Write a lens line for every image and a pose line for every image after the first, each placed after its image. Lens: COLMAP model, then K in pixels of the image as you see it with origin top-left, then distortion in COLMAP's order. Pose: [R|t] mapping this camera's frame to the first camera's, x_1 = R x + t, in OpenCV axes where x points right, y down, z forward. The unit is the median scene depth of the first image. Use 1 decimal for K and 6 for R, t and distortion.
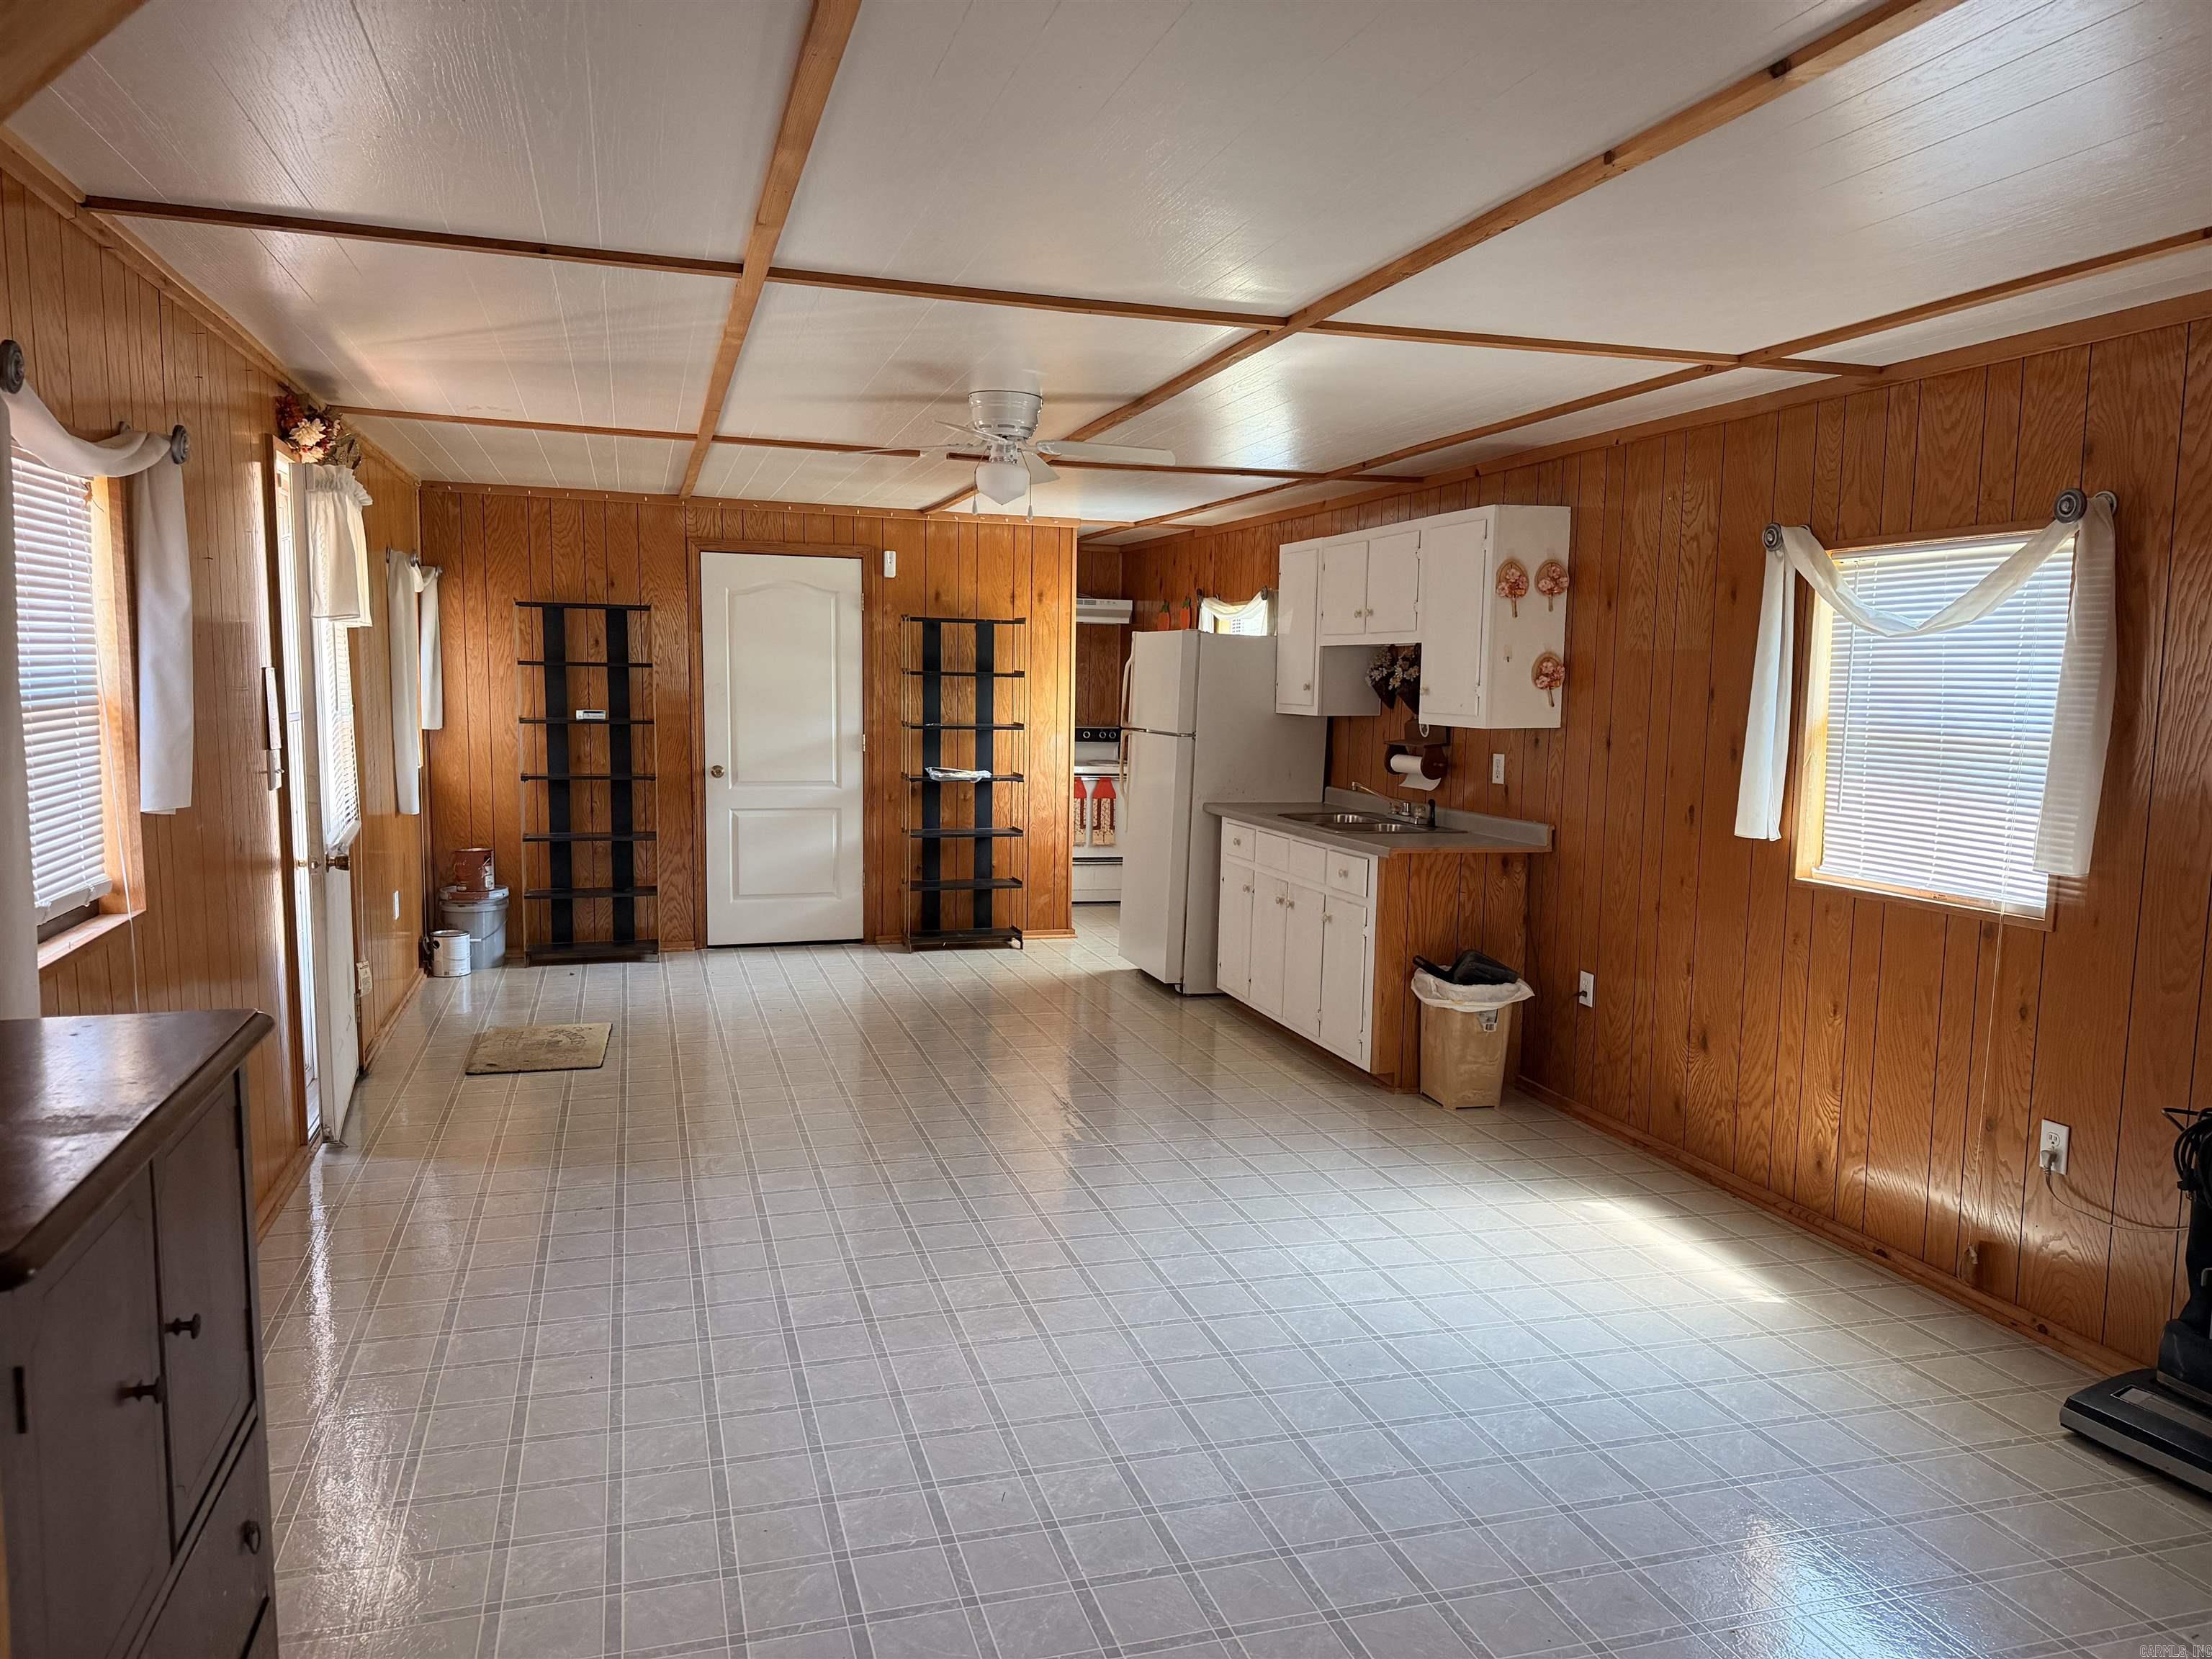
lens RADIAL K [[1545.5, 0, 1106.0], [0, 1545.5, 829.5], [0, 0, 1]] dist [0.192561, -0.342652]
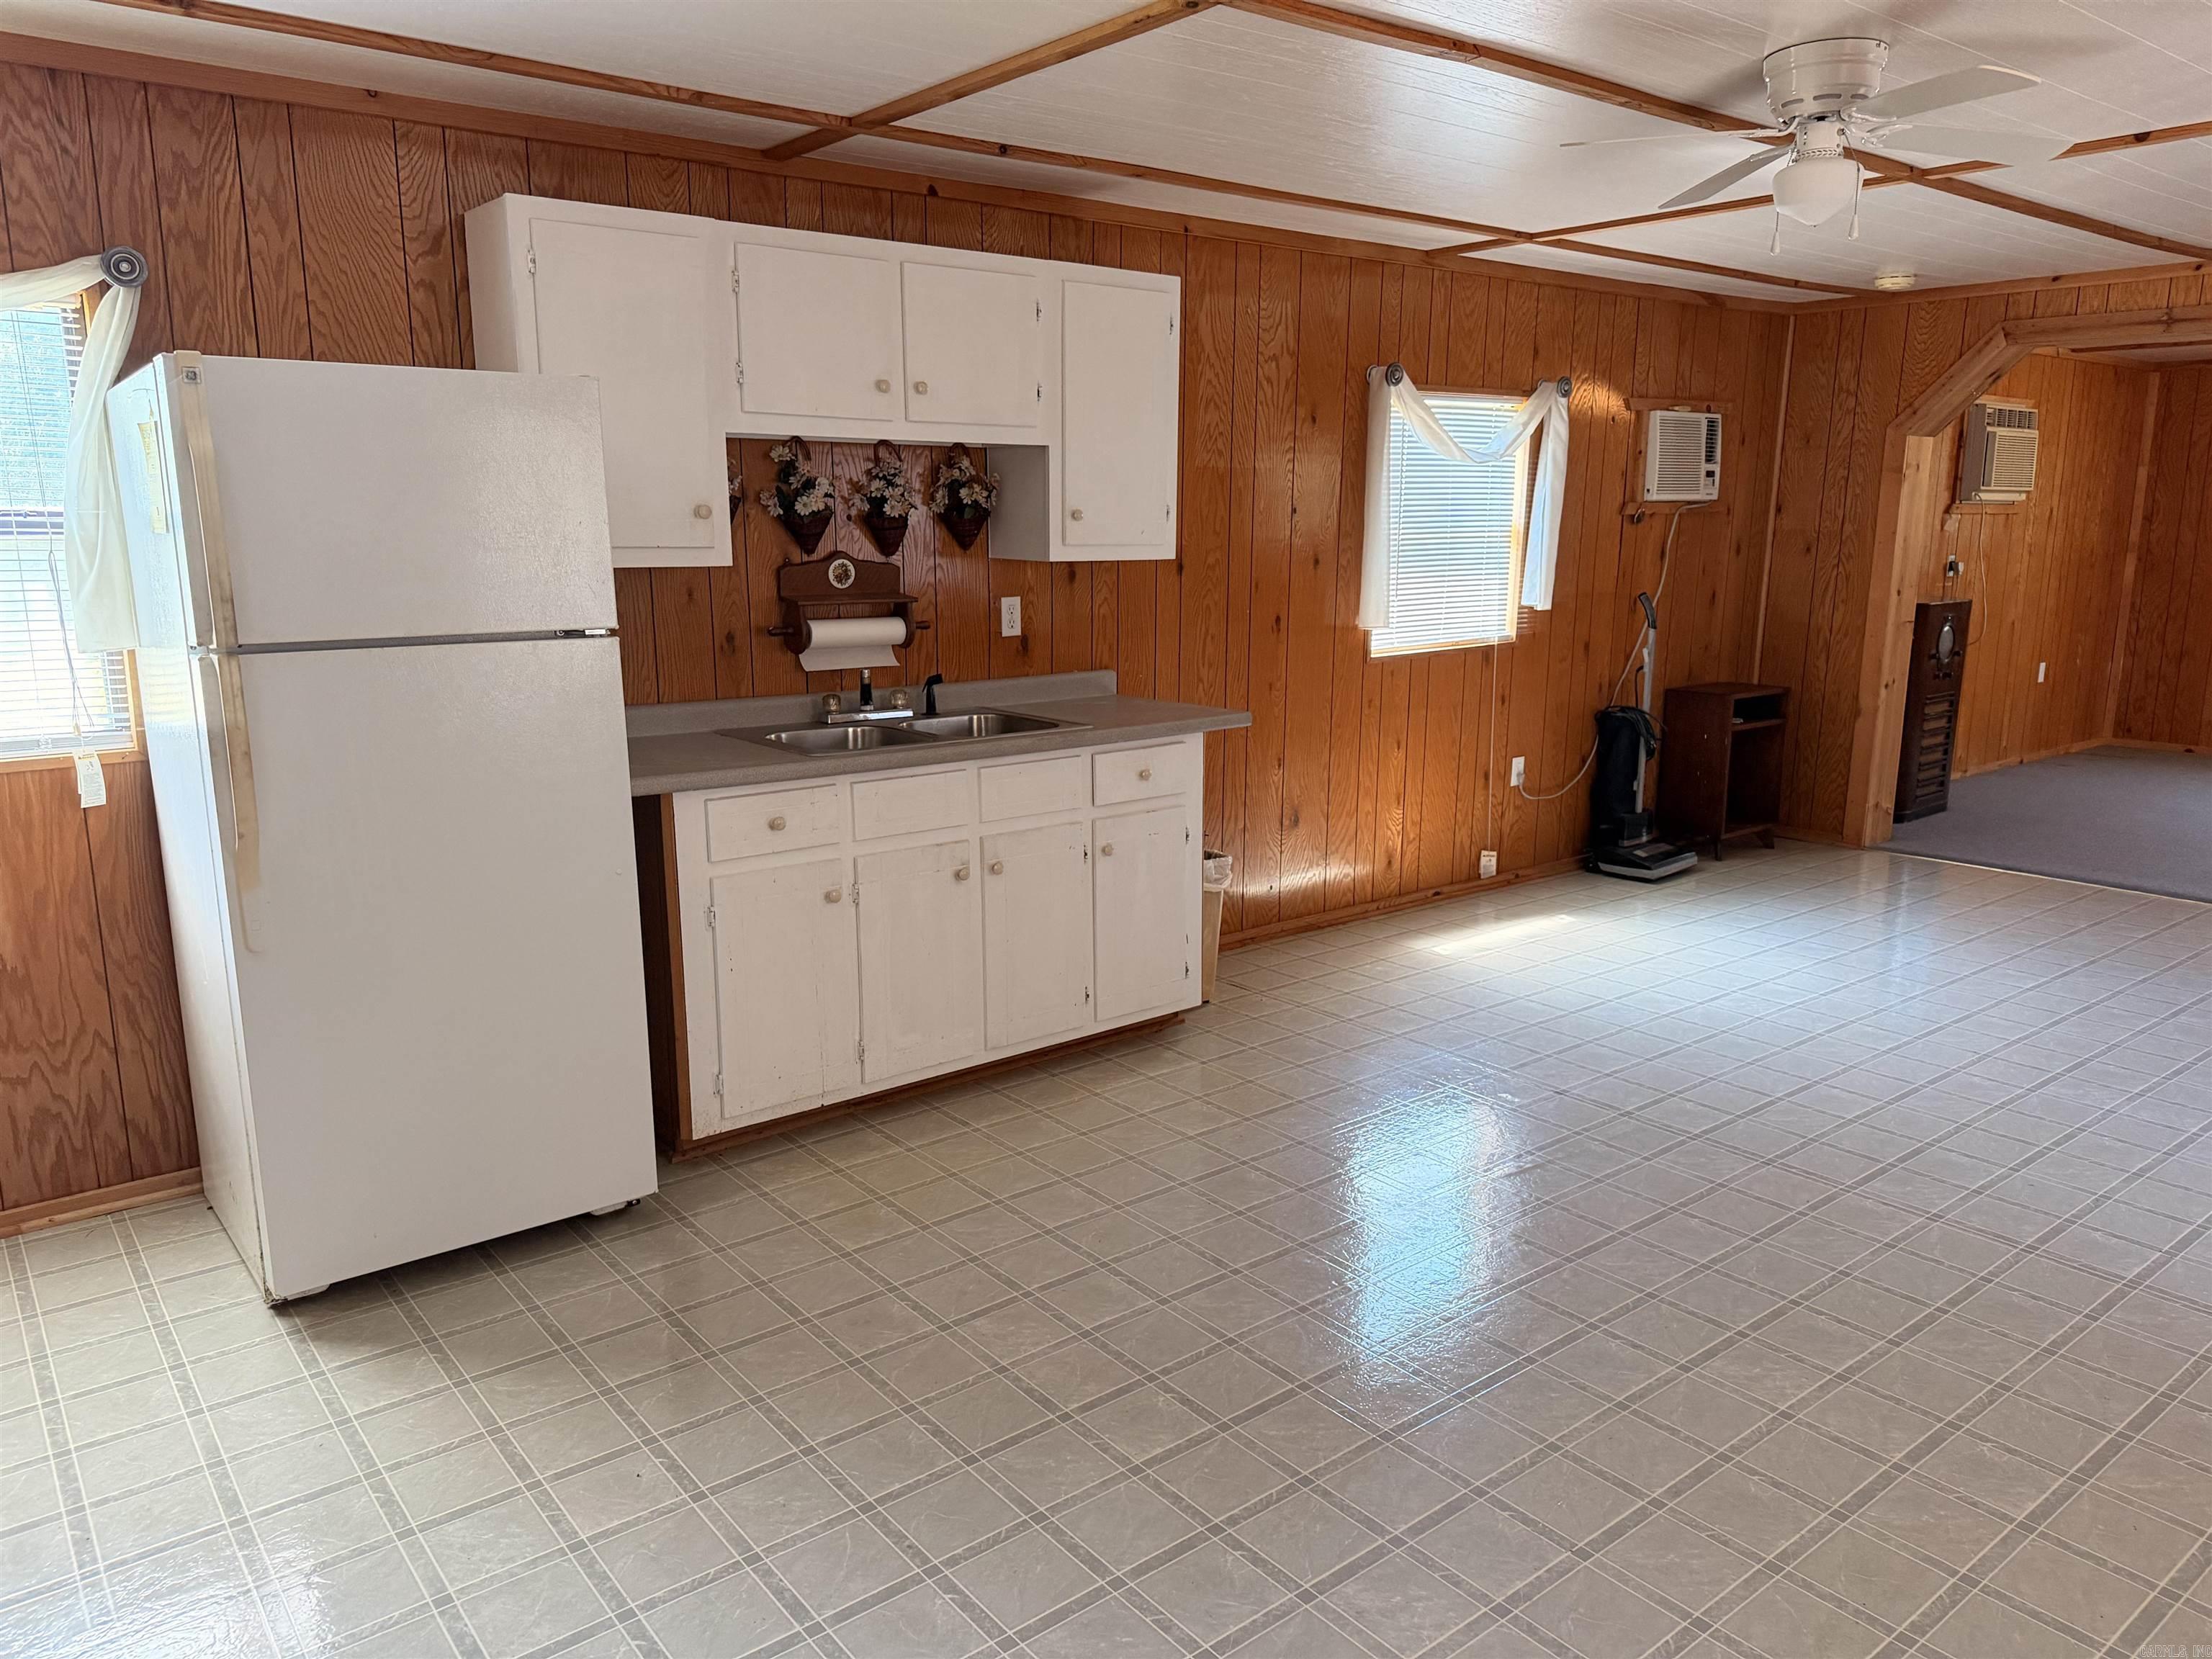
lens RADIAL K [[1545.5, 0, 1106.0], [0, 1545.5, 829.5], [0, 0, 1]] dist [0.192561, -0.342652]
pose [[-0.370232, -0.199899, 0.907176, -0.619094], [0.090162, 0.964229, 0.249267, -0.158518], [-0.924553, 0.174080, -0.338966, 1.571332]]
